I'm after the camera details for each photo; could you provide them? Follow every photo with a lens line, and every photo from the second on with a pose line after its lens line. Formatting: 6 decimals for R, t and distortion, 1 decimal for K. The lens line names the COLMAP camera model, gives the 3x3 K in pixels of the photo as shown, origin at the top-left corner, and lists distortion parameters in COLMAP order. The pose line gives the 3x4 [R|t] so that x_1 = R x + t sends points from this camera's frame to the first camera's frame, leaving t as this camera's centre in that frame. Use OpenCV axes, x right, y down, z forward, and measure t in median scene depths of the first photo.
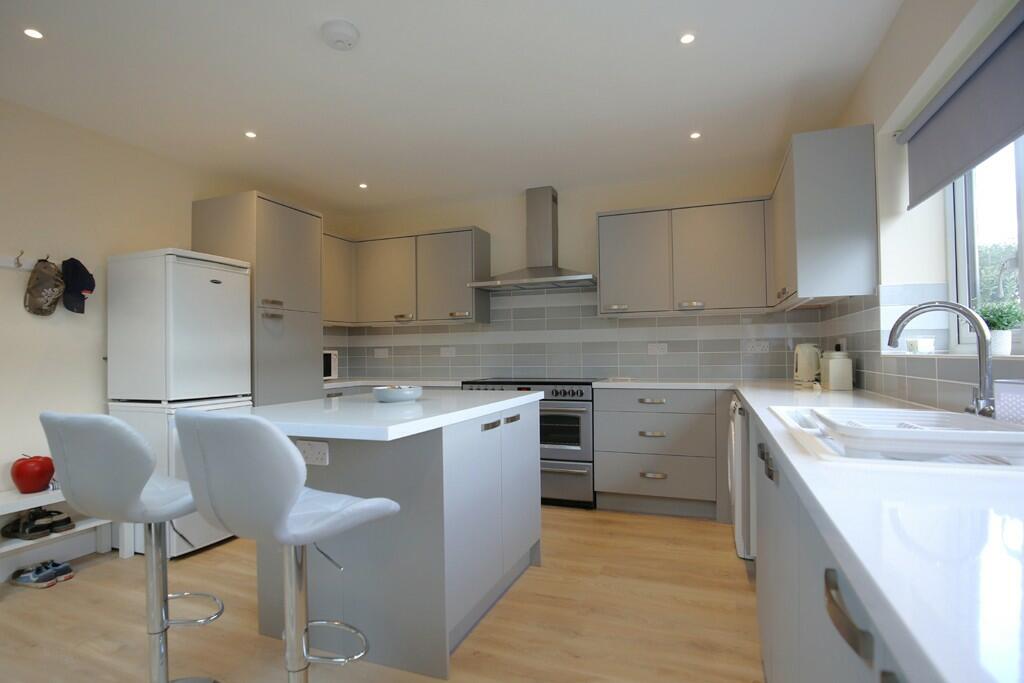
lens RADIAL K [[526.8, 0, 510.5], [0, 526.8, 345.3], [0, 0, 1]] dist [-0.003342, -0.000003]
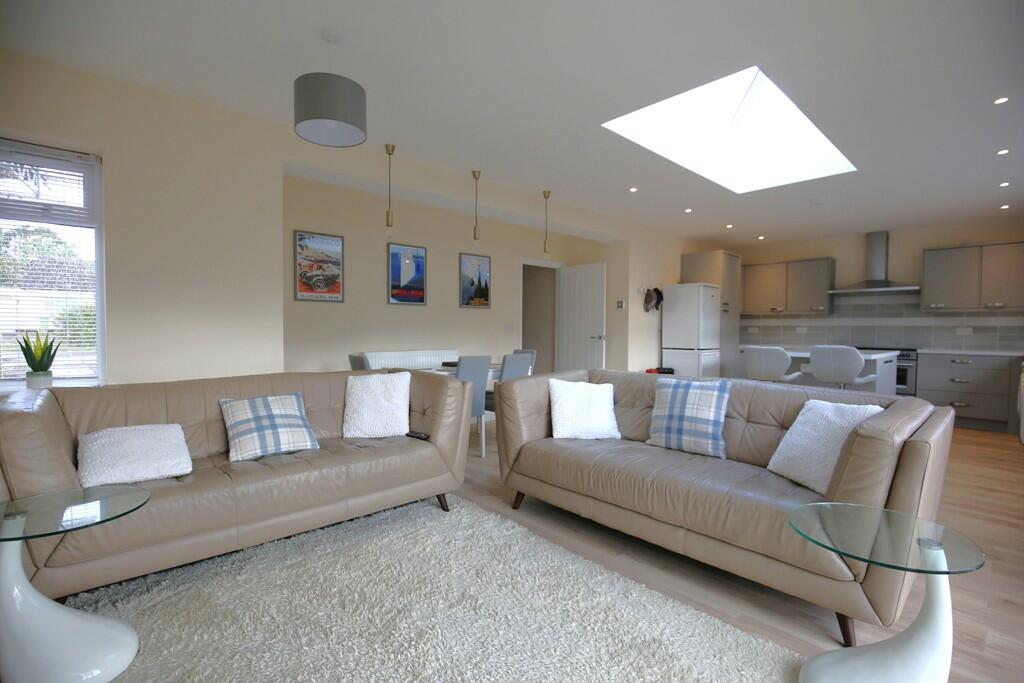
lens RADIAL K [[475.7, 0, 515.0], [0, 475.7, 346.7], [0, 0, 1]] dist [-0.016539, 0.001139]
pose [[0.903426, 0.035769, -0.427249, -0.366444], [-0.012470, 0.998284, 0.057208, -0.011028], [0.428562, -0.046356, 0.902322, -0.931847]]
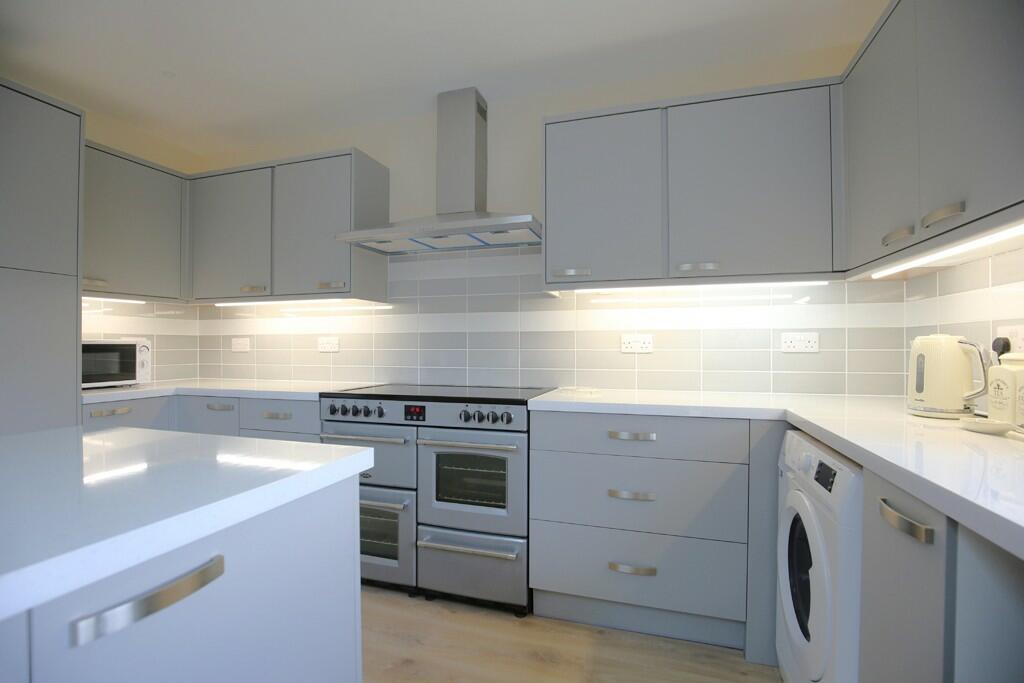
lens RADIAL K [[475.7, 0, 515.0], [0, 475.7, 346.7], [0, 0, 1]] dist [-0.016539, 0.001139]
pose [[0.997755, 0.012539, 0.065792, 0.102686], [-0.013475, 0.999814, 0.013796, 0.005415], [-0.065606, -0.014651, 0.997738, 0.468862]]
